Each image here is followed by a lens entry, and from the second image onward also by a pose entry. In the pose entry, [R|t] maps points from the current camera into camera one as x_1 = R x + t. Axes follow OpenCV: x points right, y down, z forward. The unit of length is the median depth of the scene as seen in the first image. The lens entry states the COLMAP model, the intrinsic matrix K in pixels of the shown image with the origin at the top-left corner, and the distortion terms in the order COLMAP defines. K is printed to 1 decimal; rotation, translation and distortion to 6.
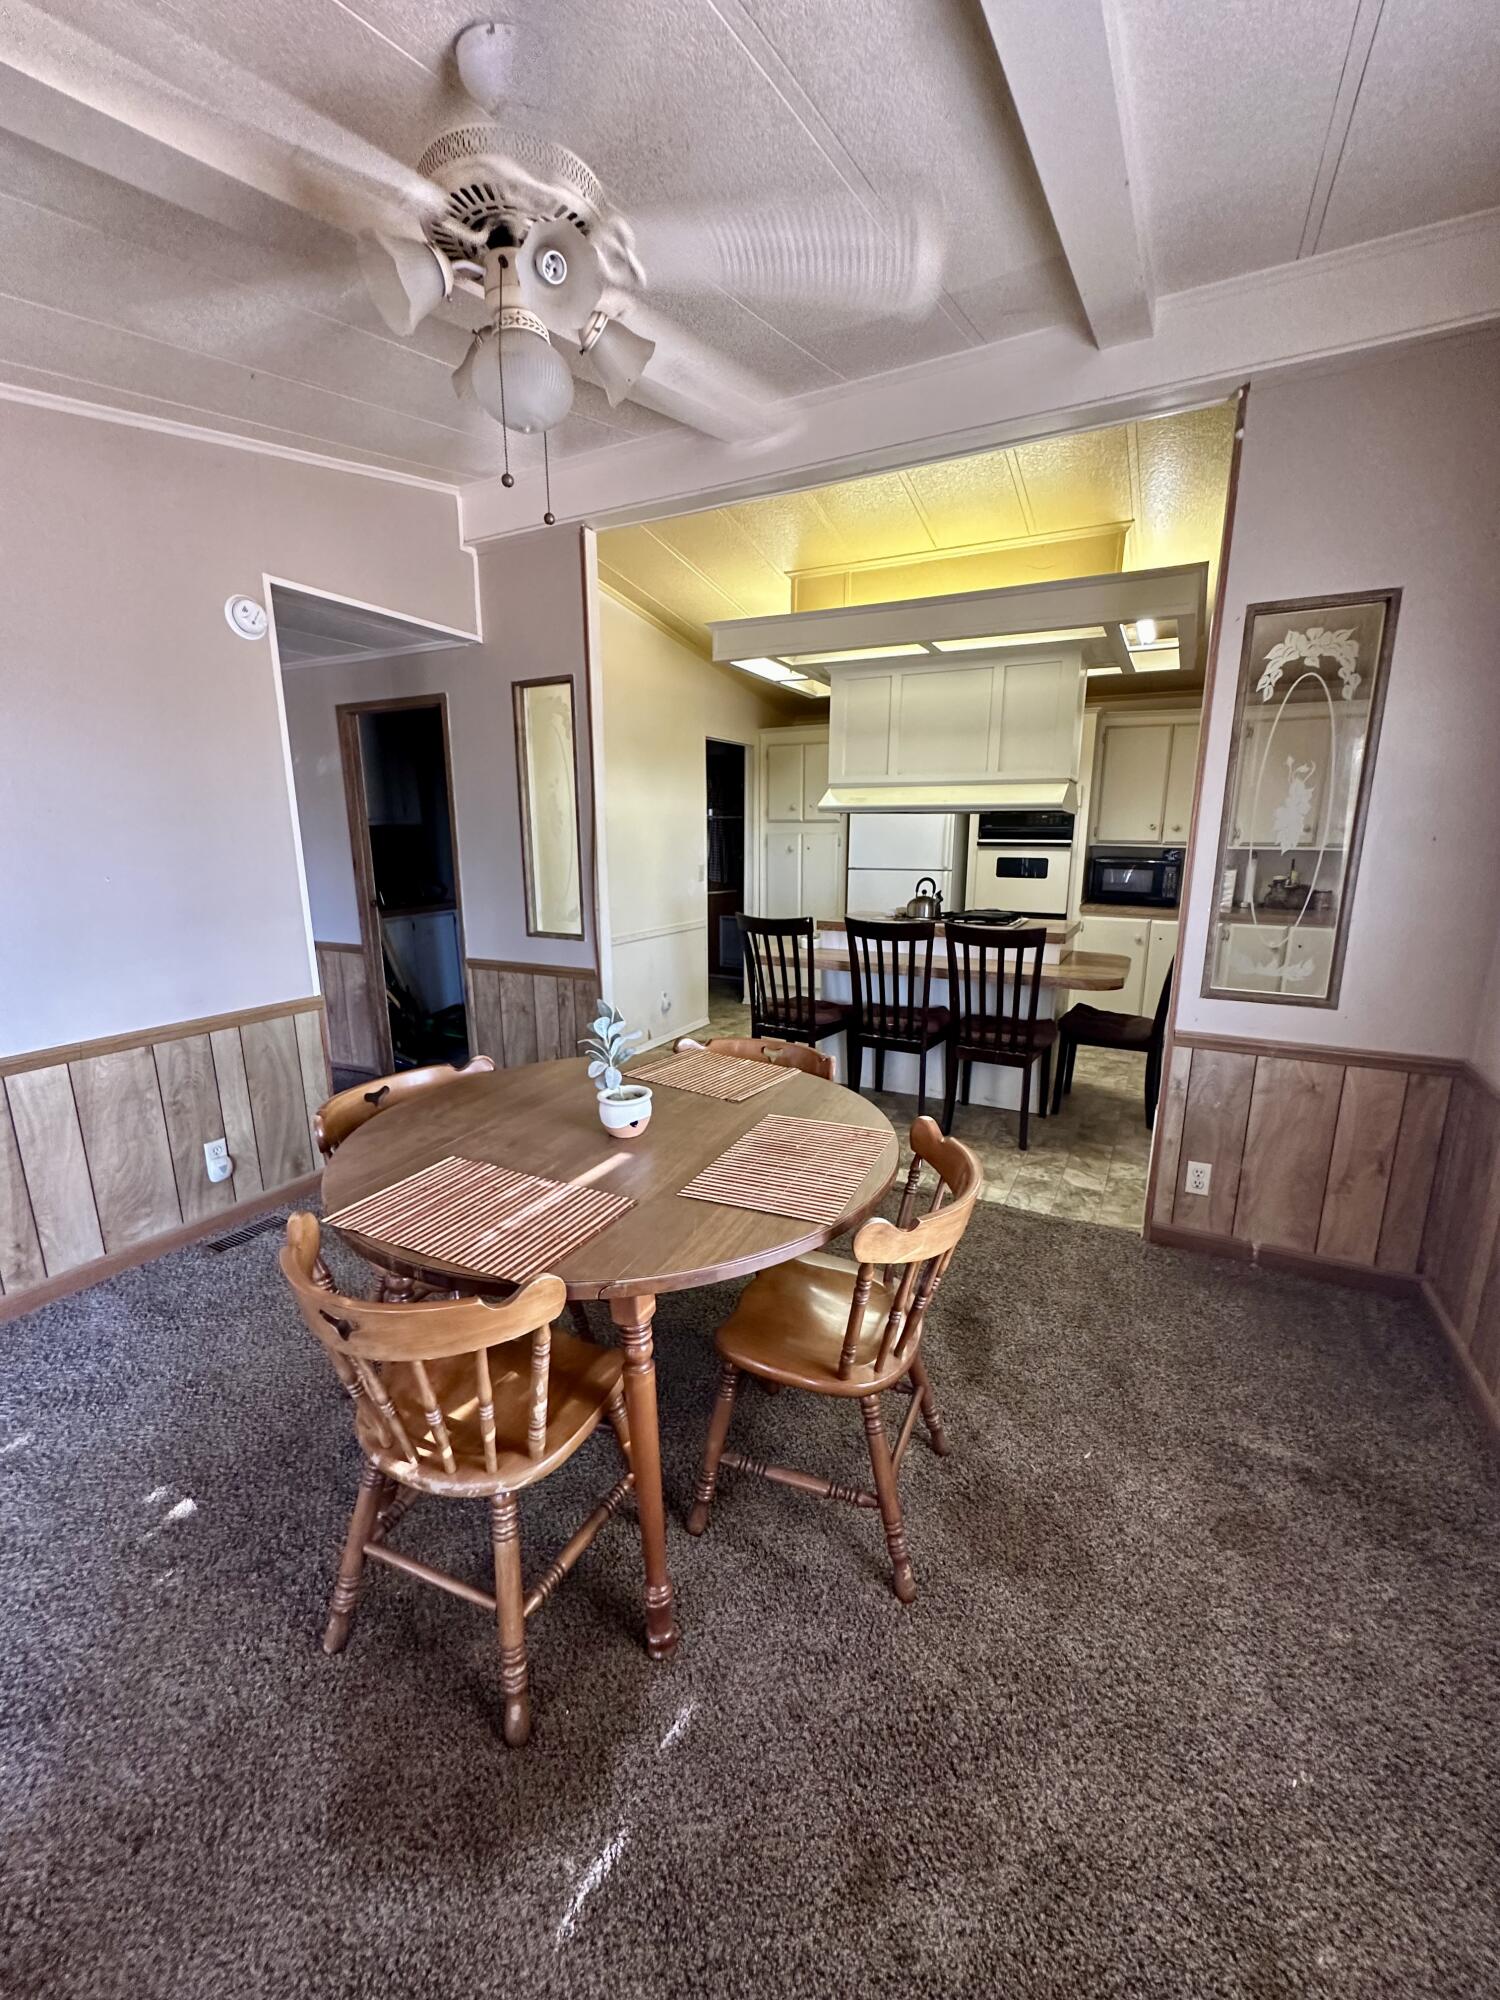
lens RADIAL K [[797.7, 0, 757.4], [0, 797.7, 1002.1], [0, 0, 1]] dist [-0.000812, 0.000181]
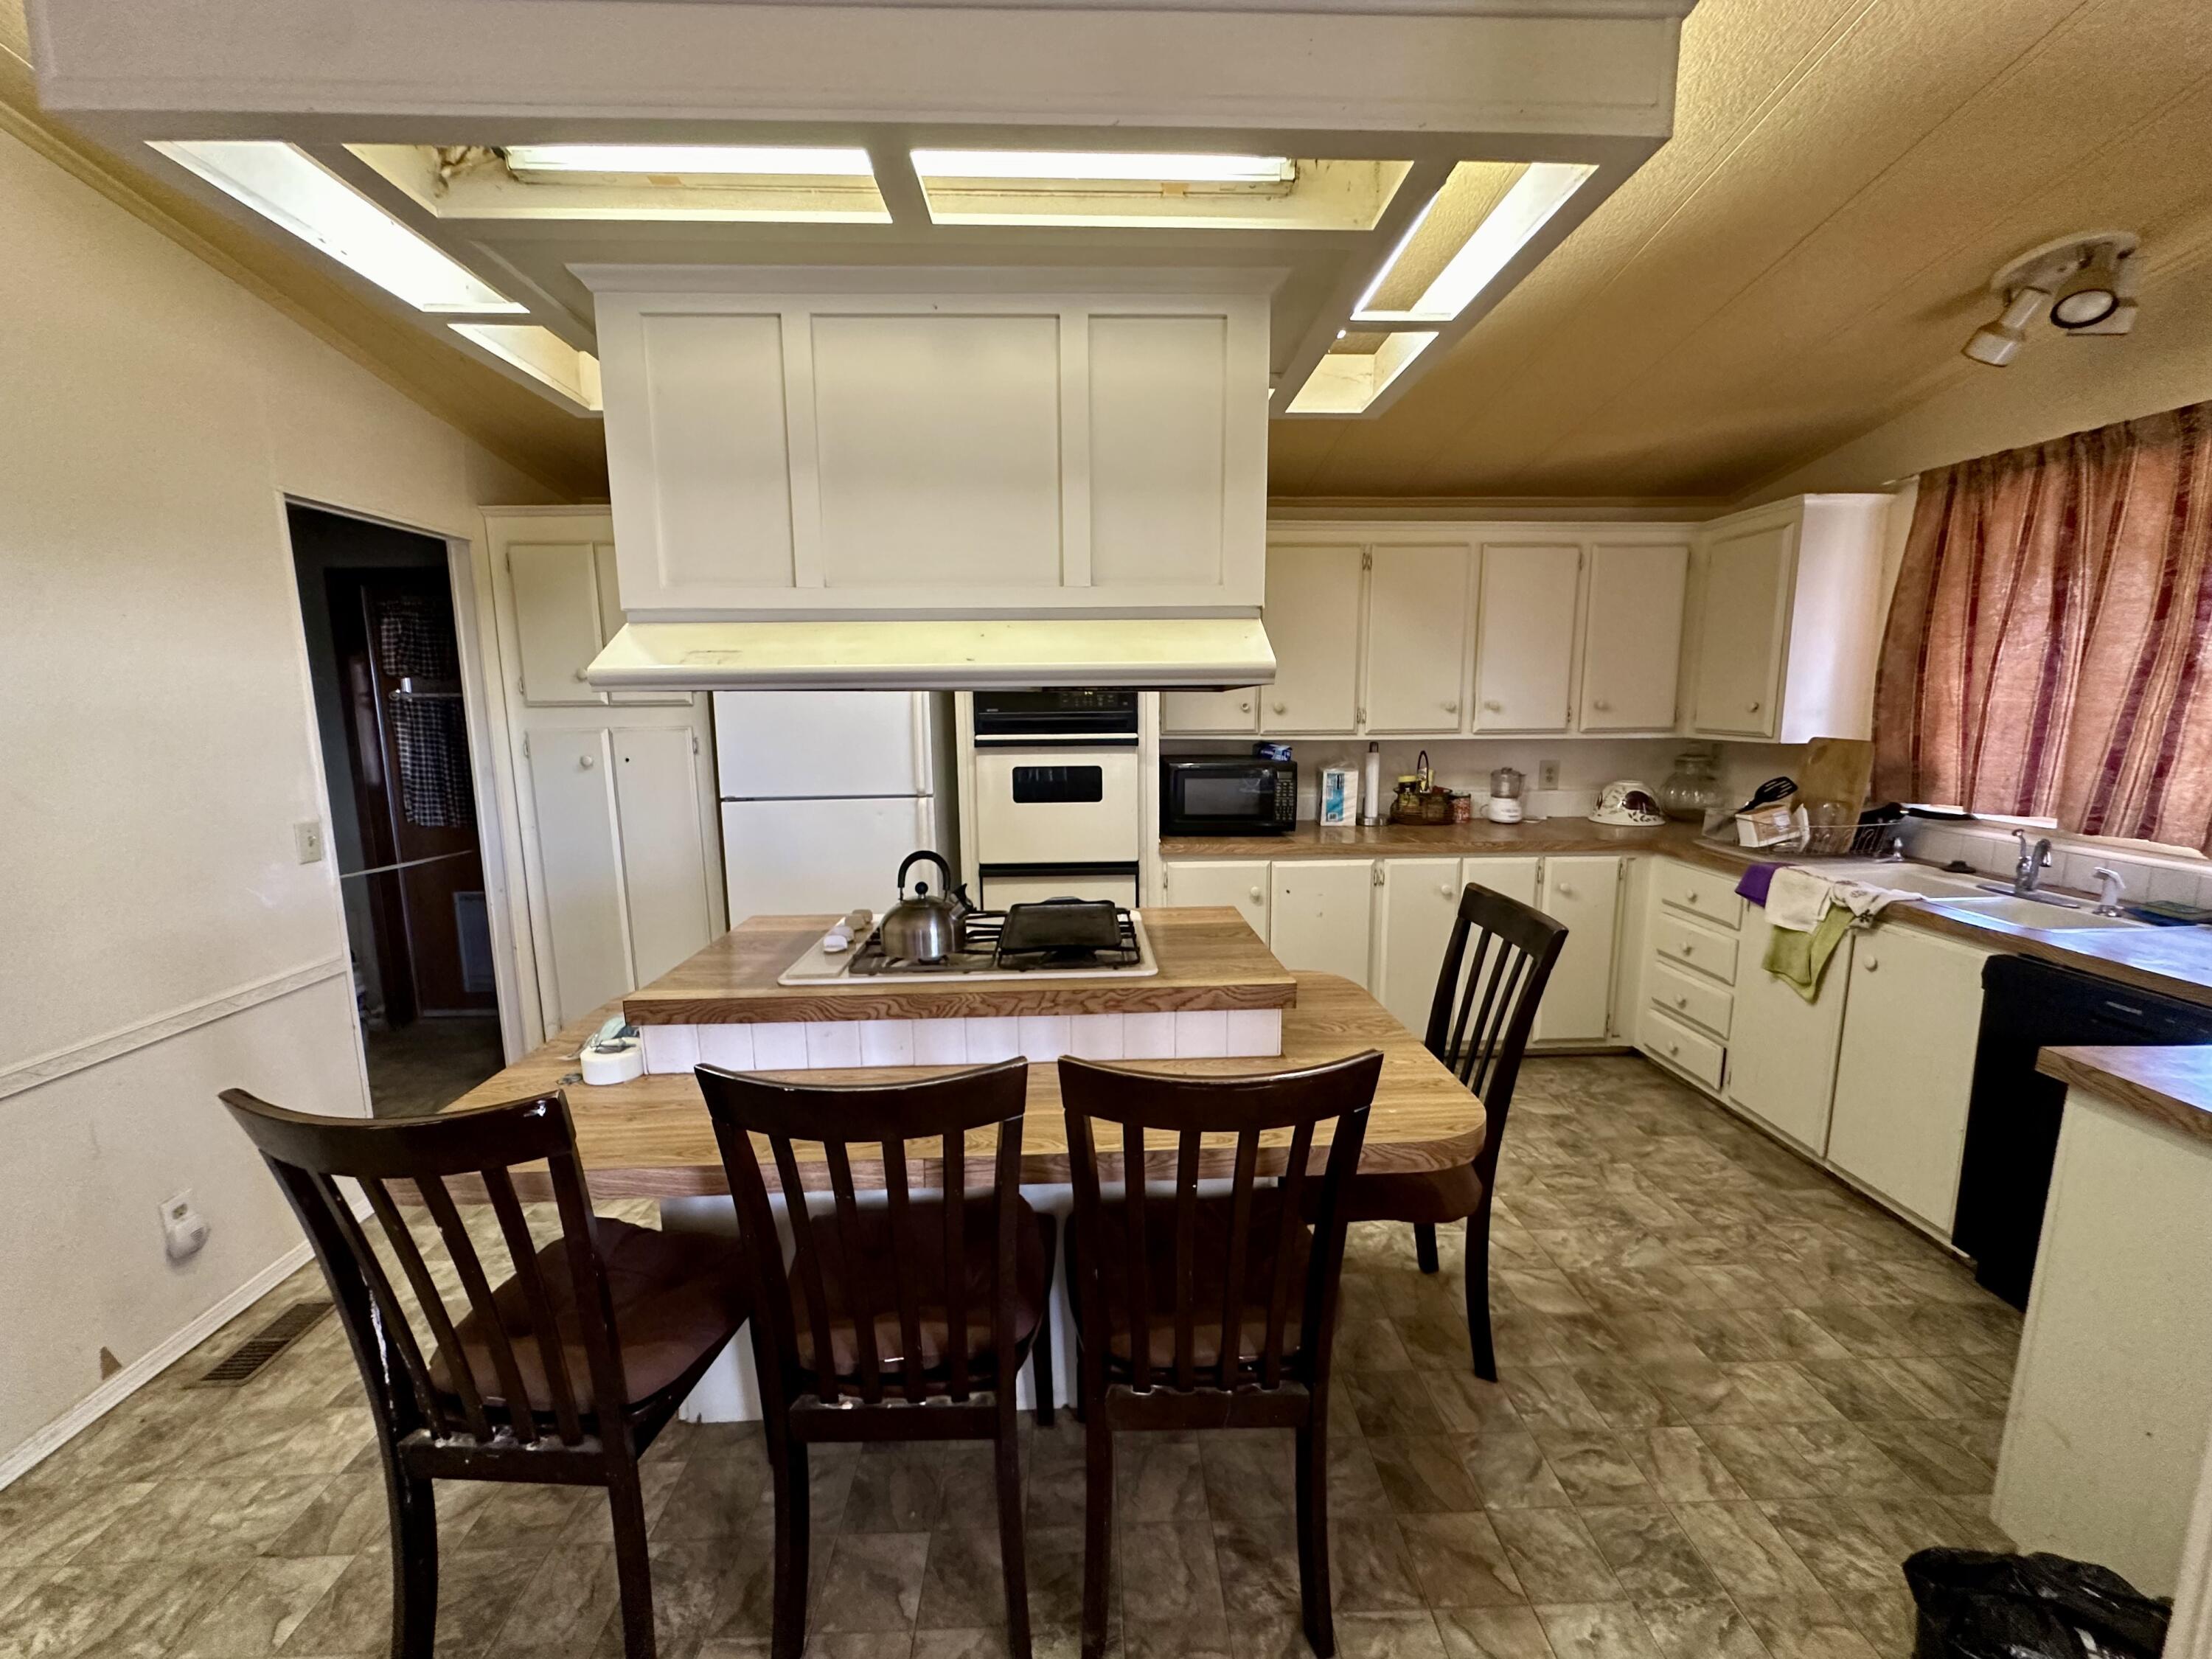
lens RADIAL K [[882.2, 0, 1109.4], [0, 882.2, 828.9], [0, 0, 1]] dist [-0.000812, 0.000181]
pose [[0.871200, -0.082989, 0.483863, 0.074514], [0.114646, 0.992748, -0.036152, -0.130249], [-0.477354, 0.086969, 0.874397, 0.525070]]
